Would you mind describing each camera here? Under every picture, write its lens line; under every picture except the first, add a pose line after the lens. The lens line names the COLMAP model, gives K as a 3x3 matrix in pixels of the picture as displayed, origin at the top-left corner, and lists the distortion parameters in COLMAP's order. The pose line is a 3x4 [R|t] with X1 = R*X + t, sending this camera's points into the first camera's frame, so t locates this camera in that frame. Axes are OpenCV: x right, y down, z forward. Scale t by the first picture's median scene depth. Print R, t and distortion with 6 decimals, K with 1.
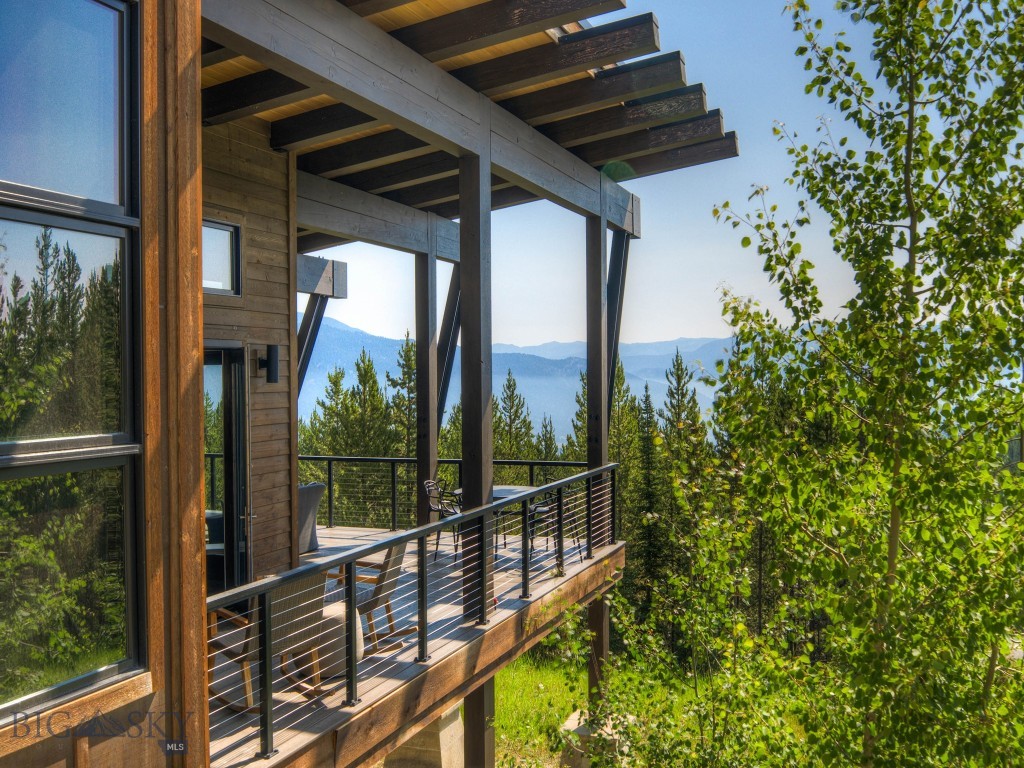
lens RADIAL K [[1058.0, 0, 512.0], [0, 1058.0, 384.0], [0, 0, 1]] dist [-0.005310, -0.006921]
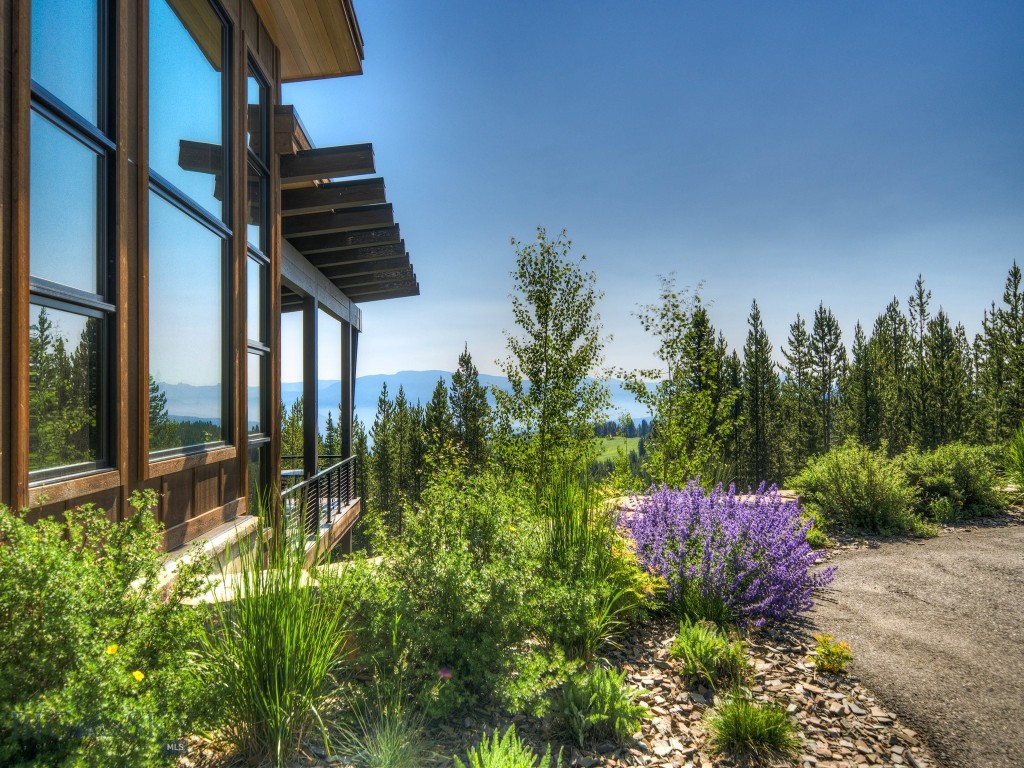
lens RADIAL K [[684.6, 0, 512.0], [0, 684.6, 384.0], [0, 0, 1]] dist [0.000902, -0.000015]
pose [[0.917311, 0.018909, 0.397723, -0.193585], [-0.001979, 0.999076, -0.042933, 0.000541], [-0.398168, 0.038596, 0.916500, -0.314316]]
